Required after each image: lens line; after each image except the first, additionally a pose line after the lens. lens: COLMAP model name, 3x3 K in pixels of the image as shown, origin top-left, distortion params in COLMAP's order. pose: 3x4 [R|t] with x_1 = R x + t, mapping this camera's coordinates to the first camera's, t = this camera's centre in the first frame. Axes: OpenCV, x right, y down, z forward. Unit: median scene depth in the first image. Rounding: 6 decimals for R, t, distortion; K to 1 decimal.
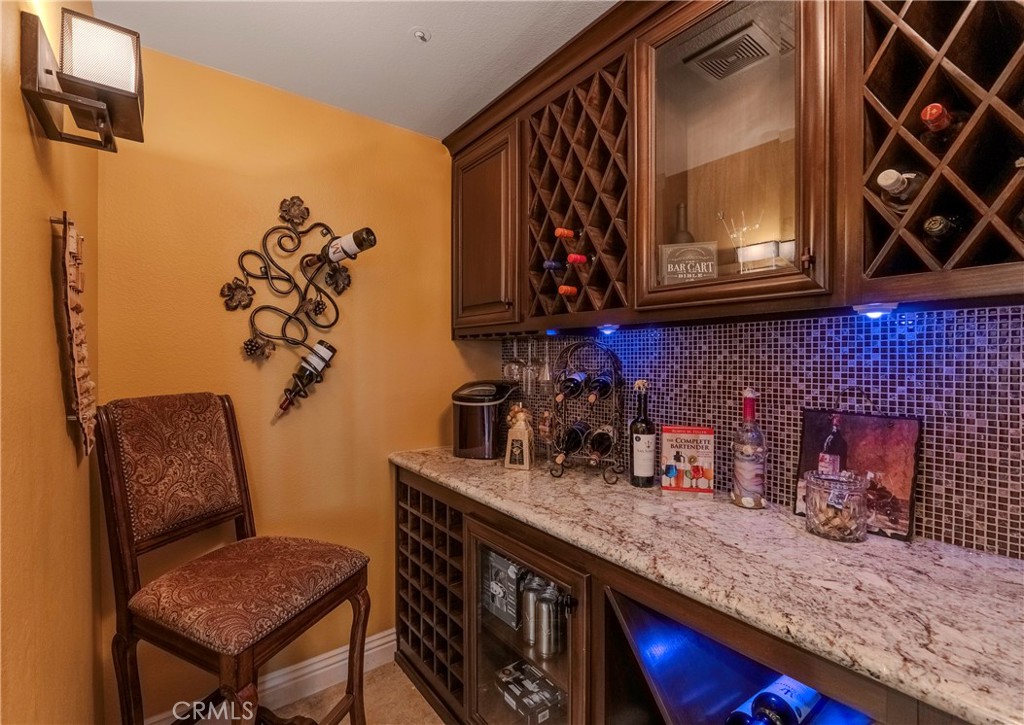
lens RADIAL K [[446.4, 0, 508.9], [0, 446.4, 365.2], [0, 0, 1]] dist [-0.006185, -0.000284]
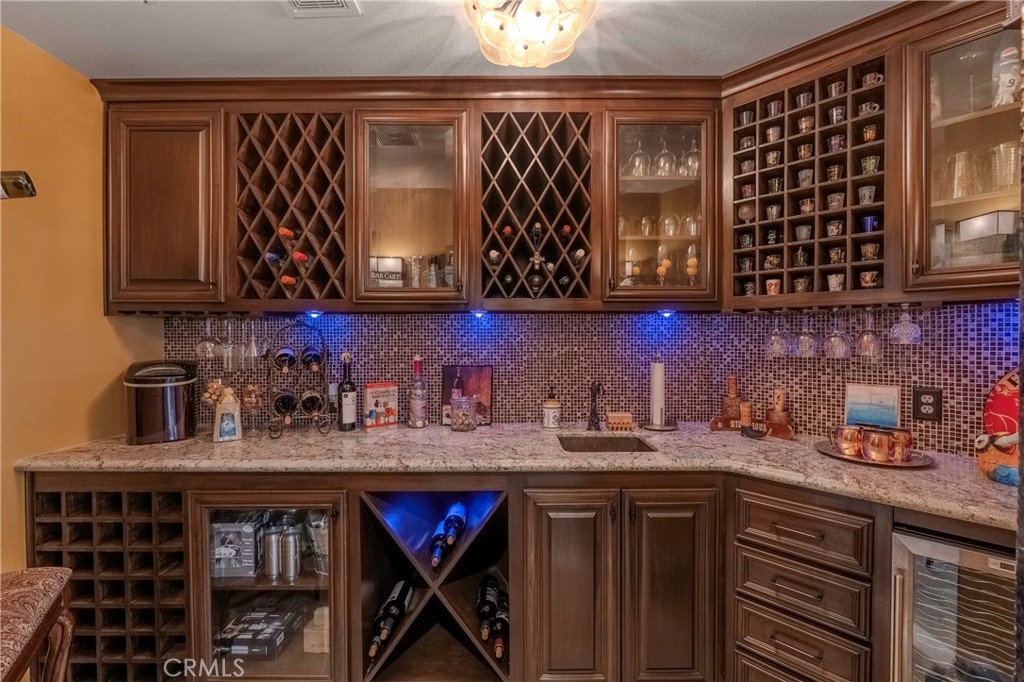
lens RADIAL K [[444.2, 0, 514.2], [0, 444.2, 344.4], [0, 0, 1]] dist [-0.000494, 0.000112]
pose [[0.560546, -0.013379, 0.828015, -0.530025], [0.012255, 0.999894, 0.007859, 0.003630], [-0.828033, 0.005742, 0.560650, -0.180682]]
